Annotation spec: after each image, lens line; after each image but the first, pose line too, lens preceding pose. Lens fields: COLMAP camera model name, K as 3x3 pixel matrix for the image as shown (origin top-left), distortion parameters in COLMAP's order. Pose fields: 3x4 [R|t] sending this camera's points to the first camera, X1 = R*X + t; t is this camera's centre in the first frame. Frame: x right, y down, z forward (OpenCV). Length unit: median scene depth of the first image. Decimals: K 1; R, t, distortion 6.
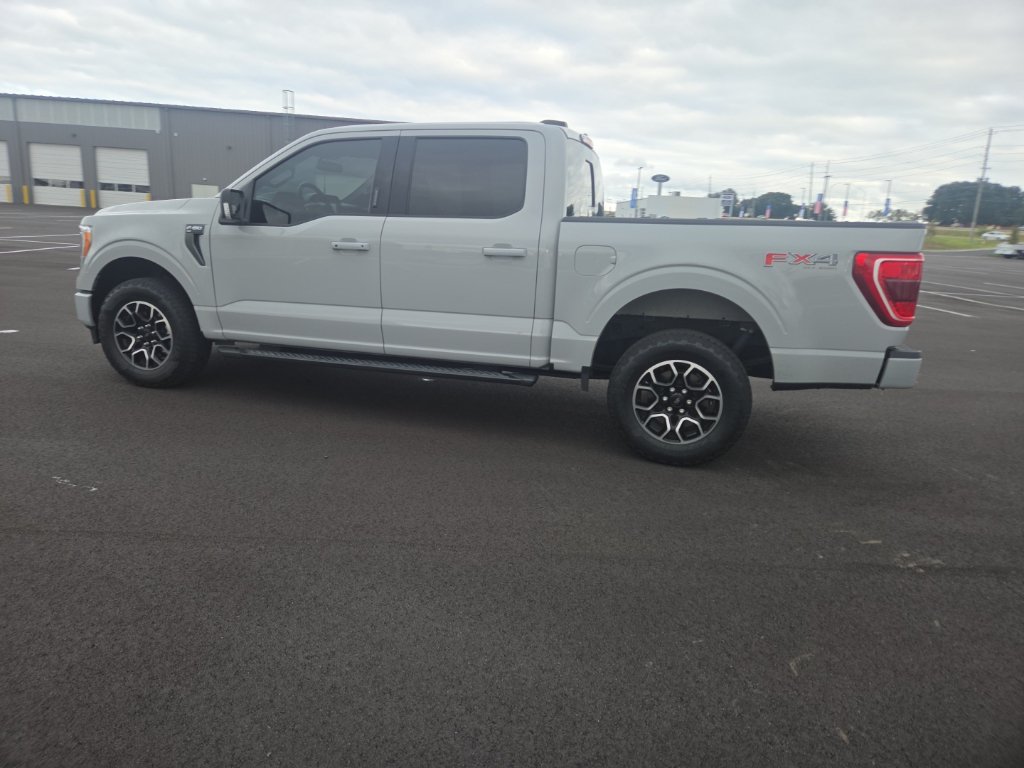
lens RADIAL K [[685.2, 0, 498.5], [0, 685.2, 356.1], [0, 0, 1]] dist [0.071369, -0.060200]
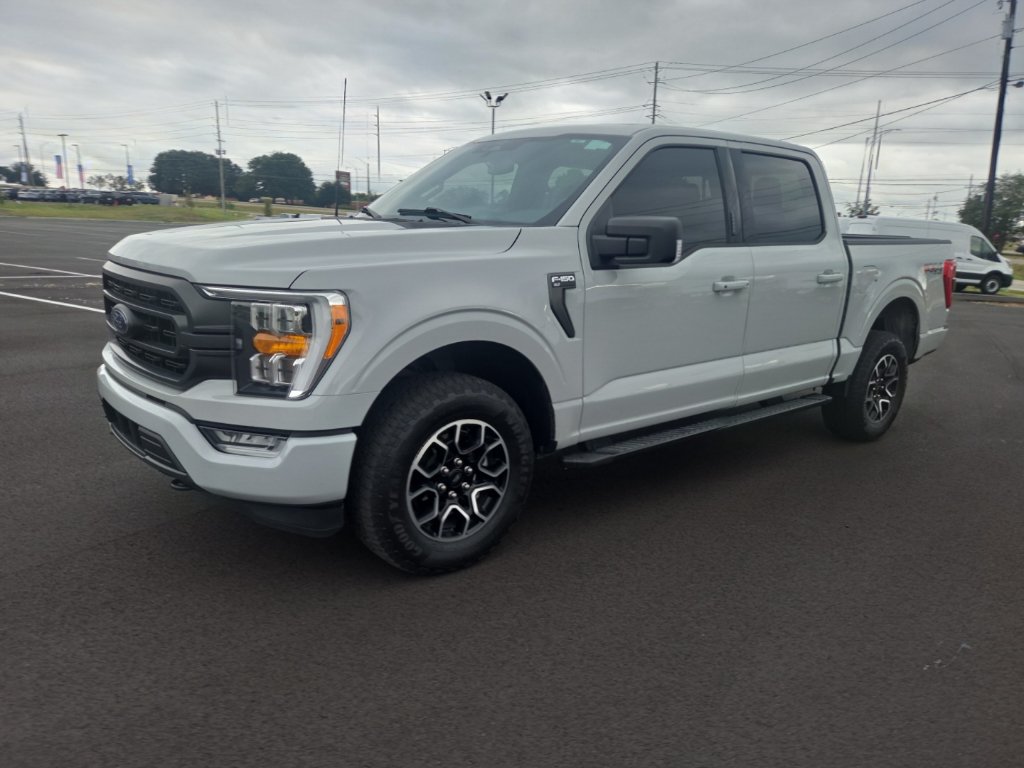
lens RADIAL K [[717.2, 0, 525.8], [0, 717.2, 417.2], [0, 0, 1]] dist [0.067211, -0.052080]
pose [[0.535493, -0.237656, 0.810411, -1.123730], [0.145049, 0.971212, 0.188967, -0.215259], [-0.831990, 0.016359, 0.554549, 0.766274]]
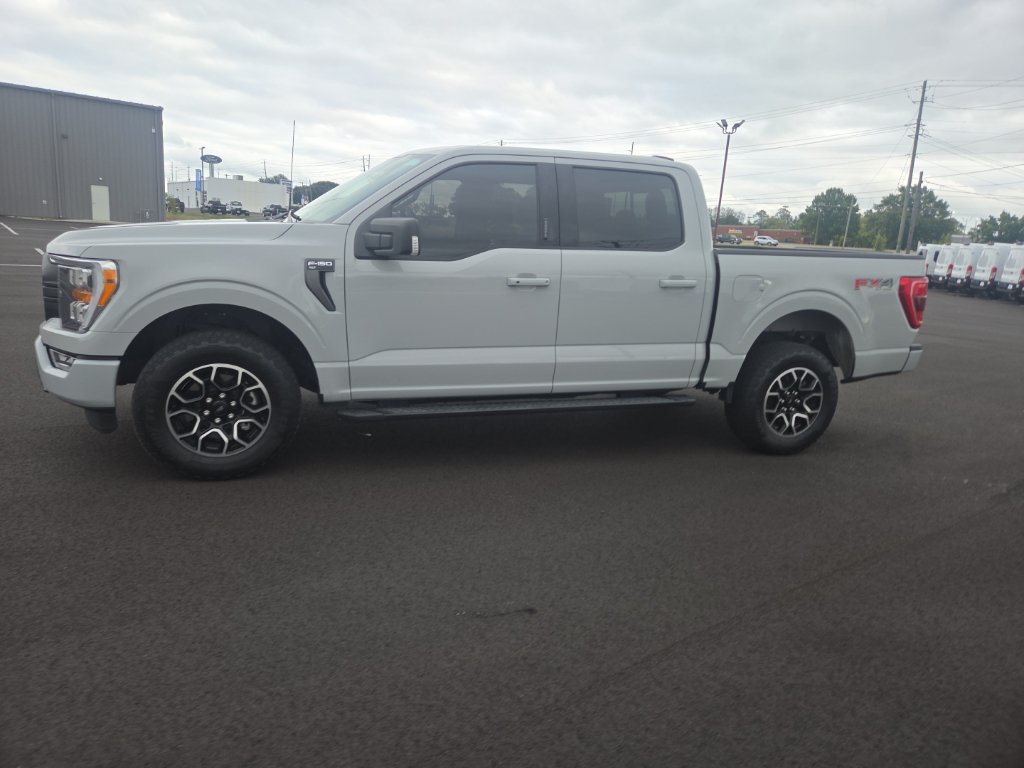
lens RADIAL K [[685.2, 0, 504.7], [0, 685.2, 354.5], [0, 0, 1]] dist [0.071369, -0.060200]
pose [[0.810965, -0.098891, 0.576677, -0.817803], [0.088426, 0.995007, 0.046277, -0.113879], [-0.578374, 0.013464, 0.815661, 0.284495]]
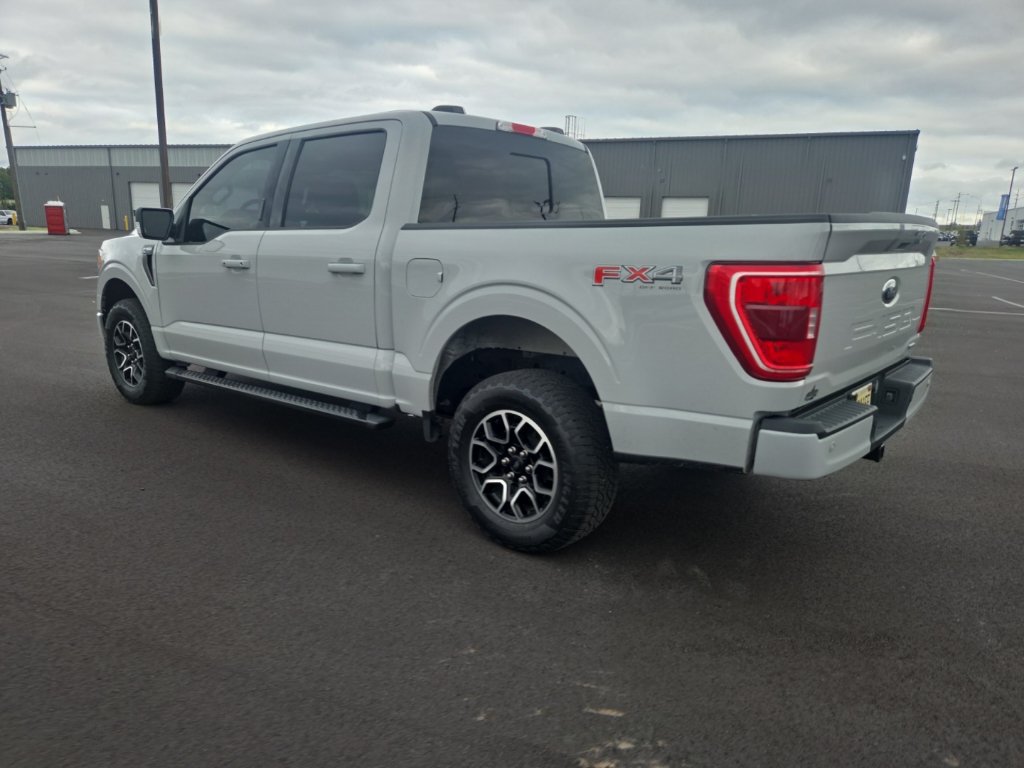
lens RADIAL K [[717.2, 0, 505.3], [0, 717.2, 391.7], [0, 0, 1]] dist [0.067211, -0.052080]
pose [[0.915544, 0.057631, -0.398067, 0.538067], [-0.055992, 0.998307, 0.015752, -0.025244], [0.398301, 0.007867, 0.917221, 0.265077]]
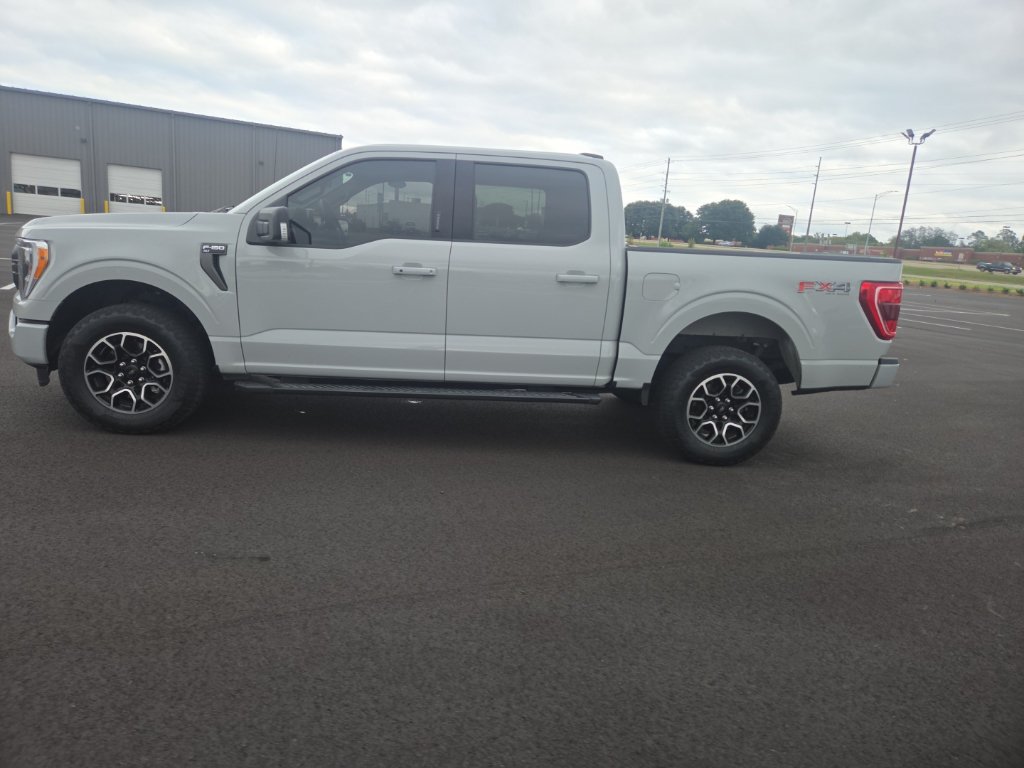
lens RADIAL K [[685.2, 0, 502.6], [0, 685.2, 355.9], [0, 0, 1]] dist [0.071369, -0.060200]
pose [[0.928100, -0.040961, 0.370071, -0.483808], [0.042231, 0.999097, 0.004674, -0.042271], [-0.369928, 0.011291, 0.928992, 0.066050]]
